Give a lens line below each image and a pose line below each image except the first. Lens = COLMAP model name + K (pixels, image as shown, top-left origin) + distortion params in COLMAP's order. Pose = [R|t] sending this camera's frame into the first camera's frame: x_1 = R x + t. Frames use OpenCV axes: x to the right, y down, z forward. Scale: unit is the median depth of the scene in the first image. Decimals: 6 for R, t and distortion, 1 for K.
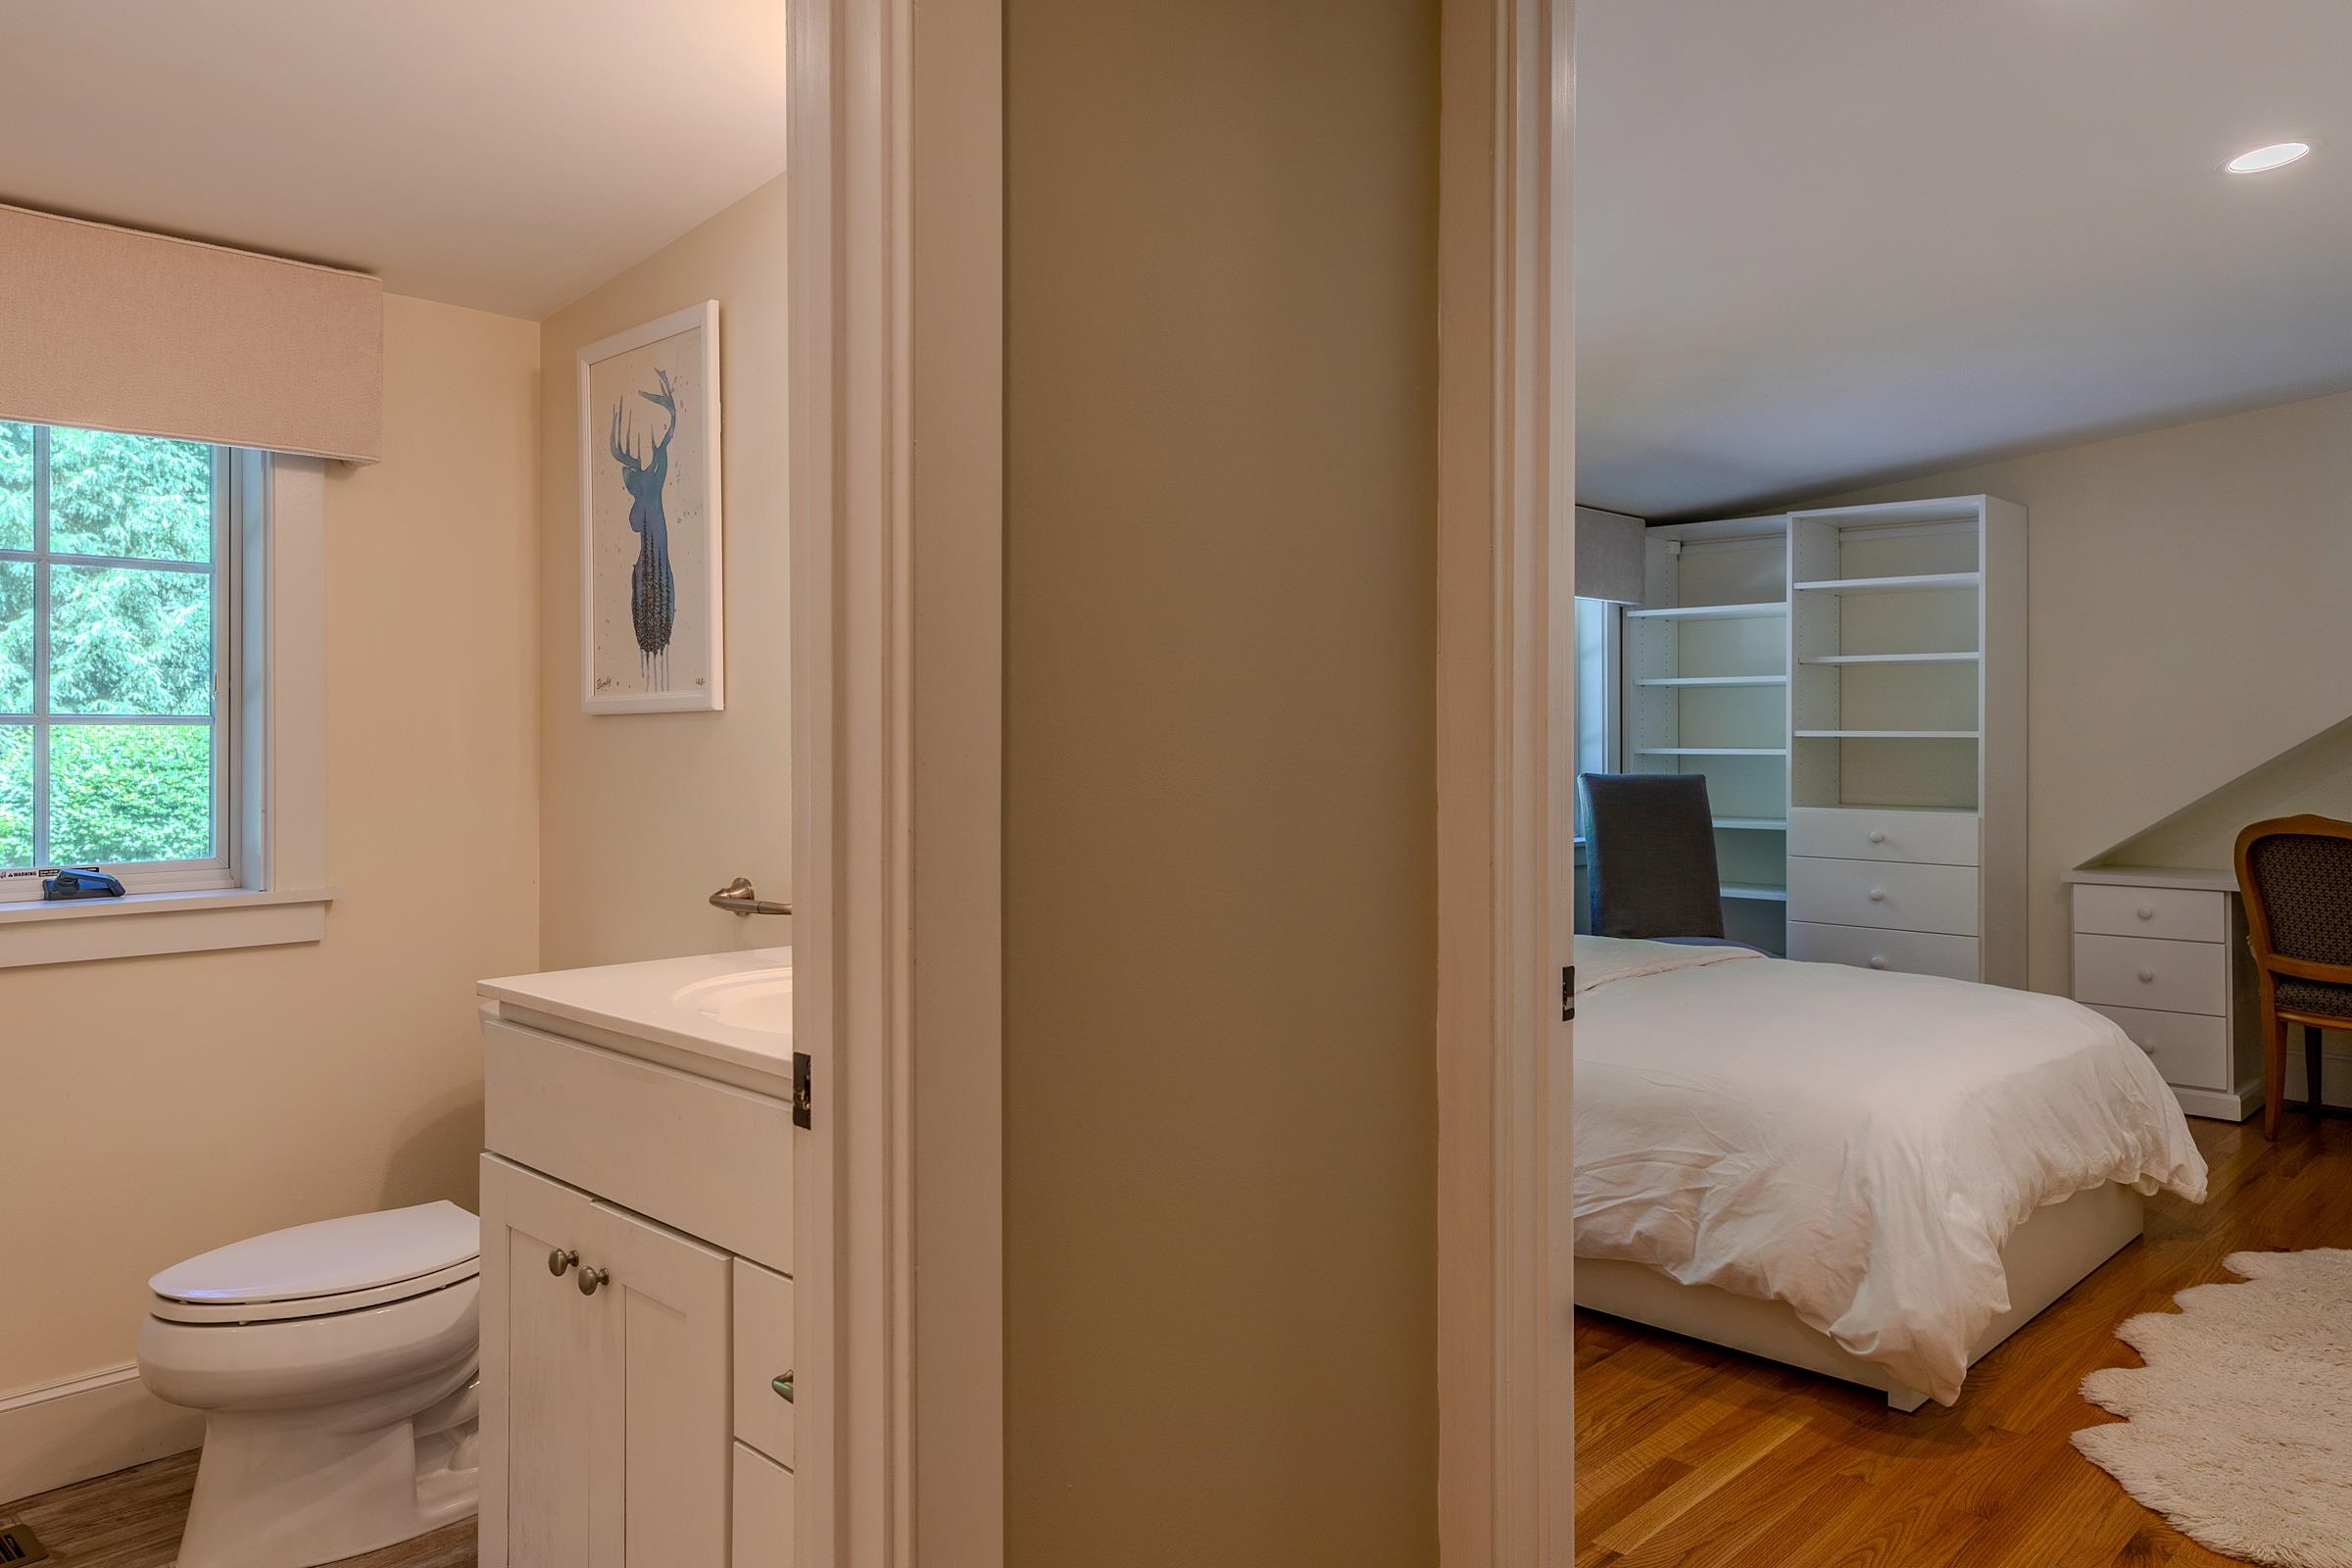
lens RADIAL K [[1629.5, 0, 1172.1], [0, 1629.5, 728.8], [0, 0, 1]] dist [0.019719, -0.003772]
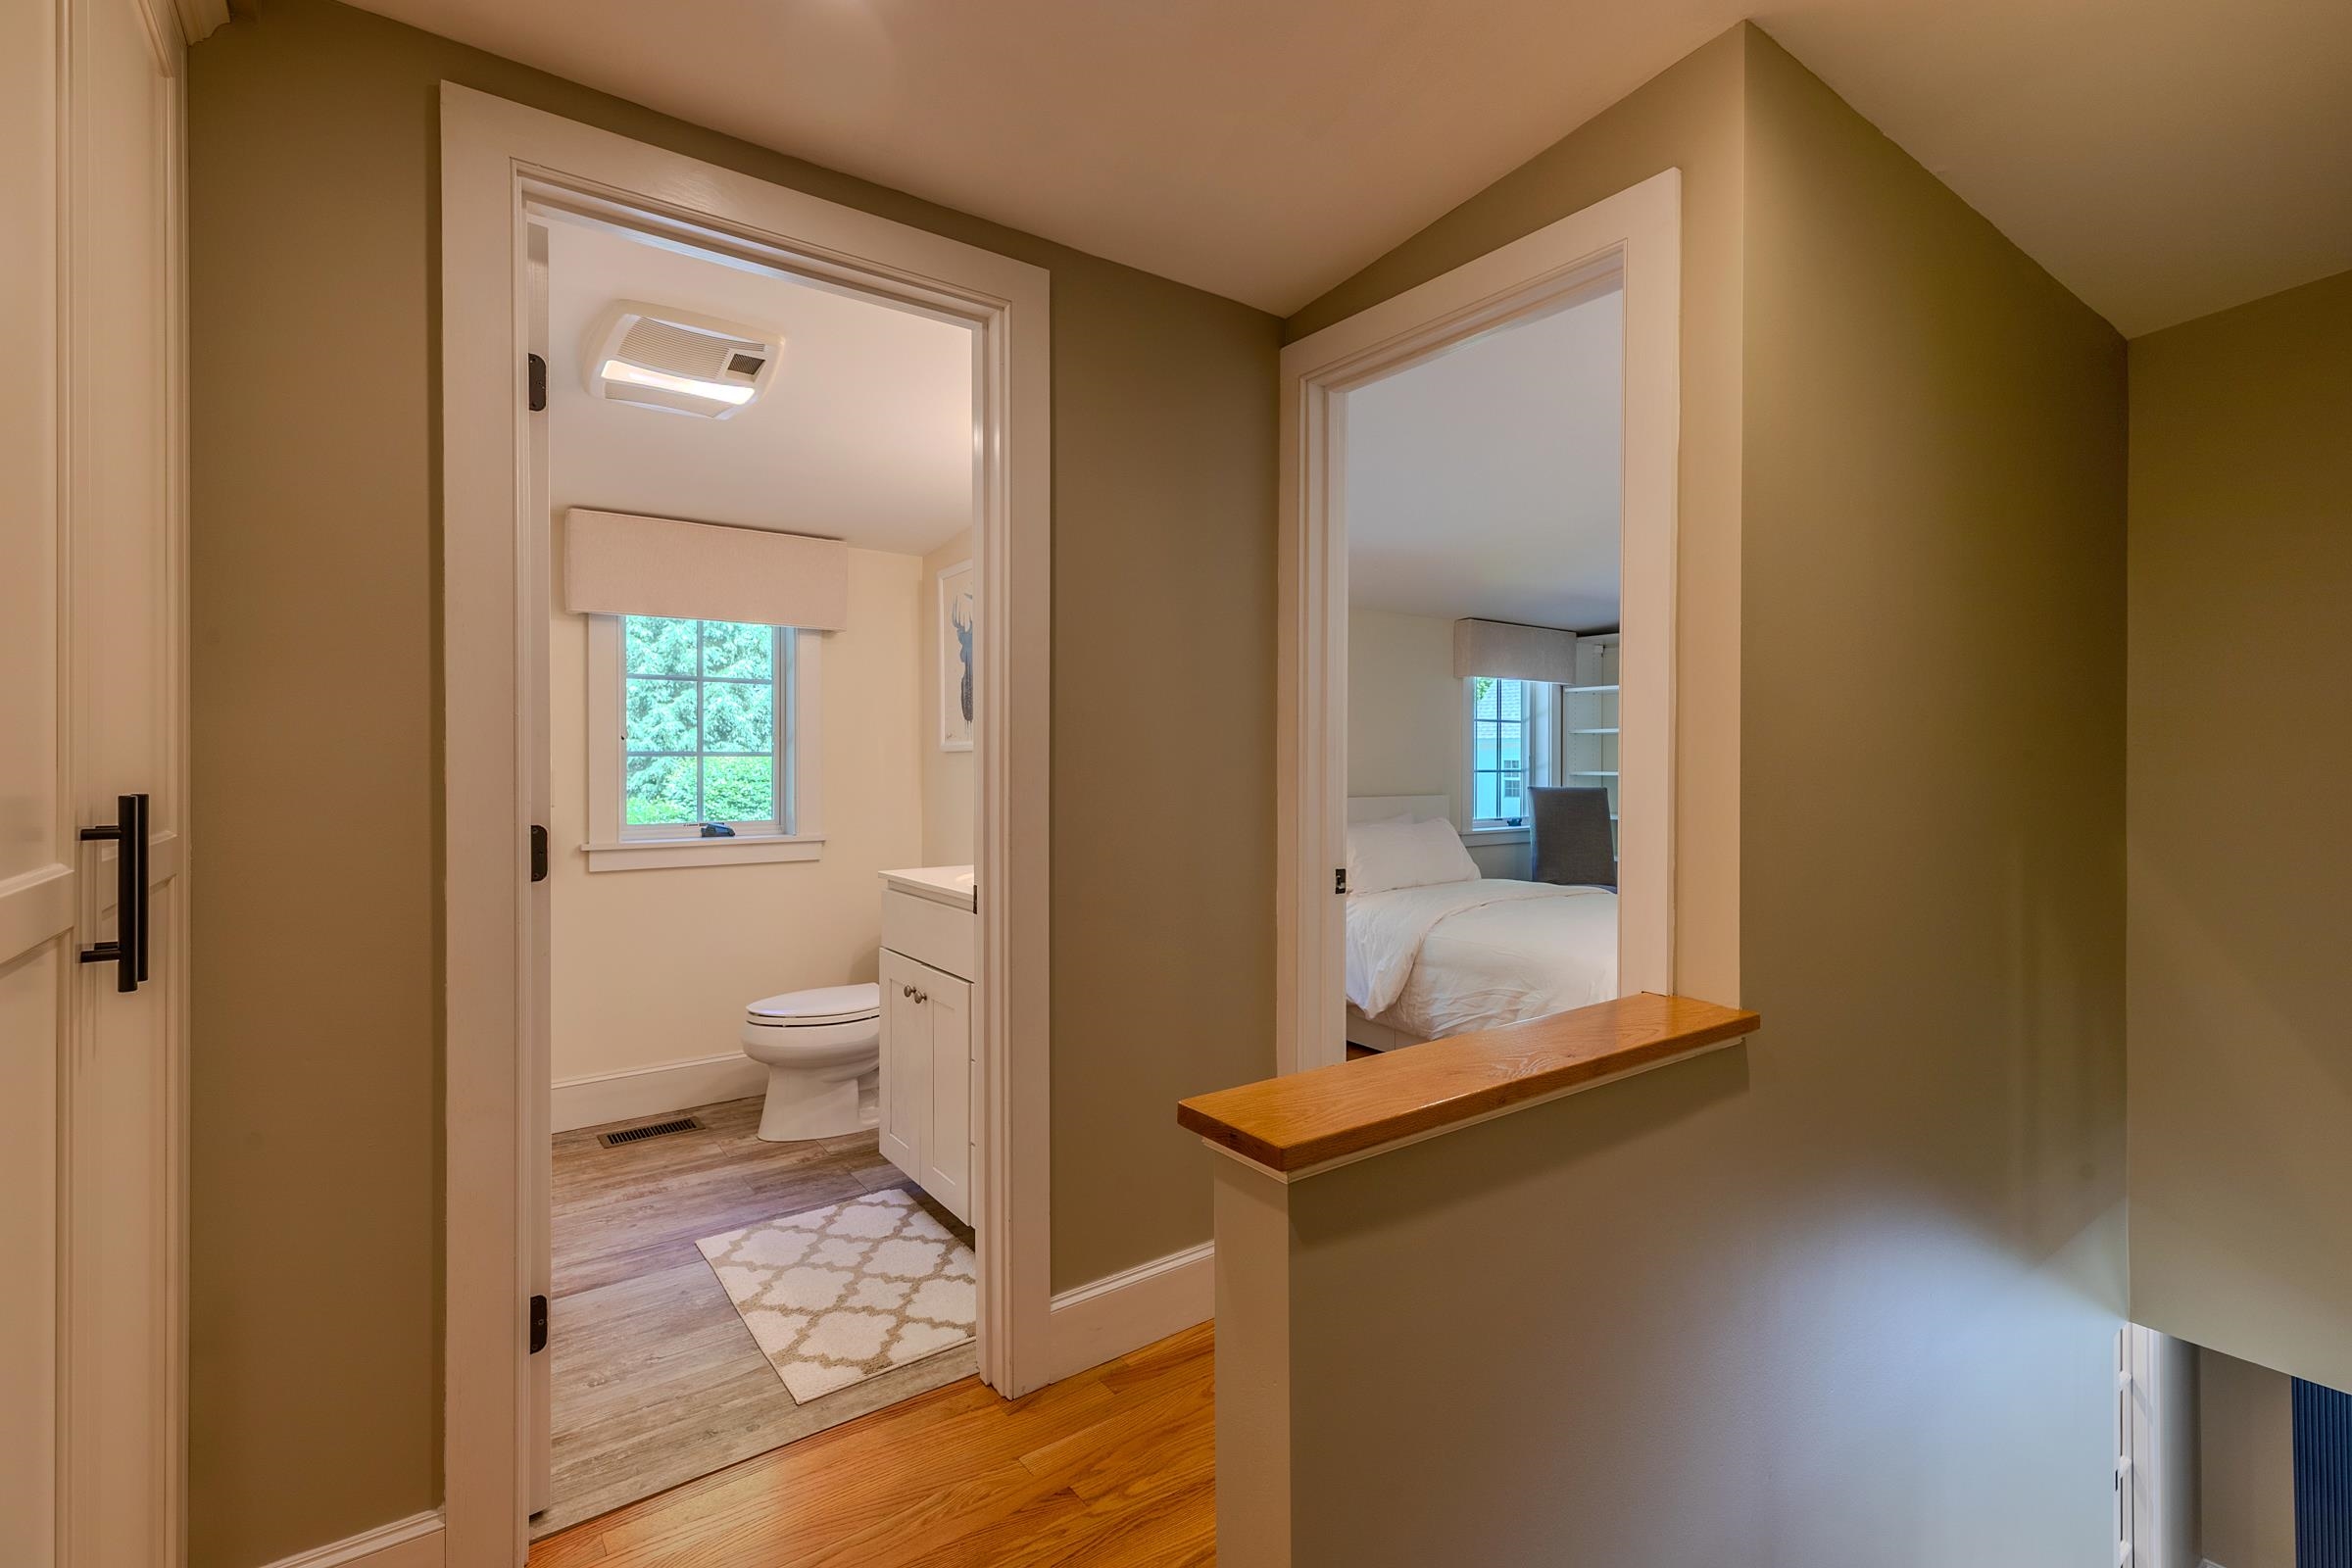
lens RADIAL K [[1047.8, 0, 1179.1], [0, 1047.8, 766.5], [0, 0, 1]] dist [0.010659, 0.000059]
pose [[0.986098, 0.002828, -0.166141, 0.117375], [-0.001644, 0.999972, 0.007264, -0.000306], [0.166156, -0.006890, 0.986075, -0.185385]]
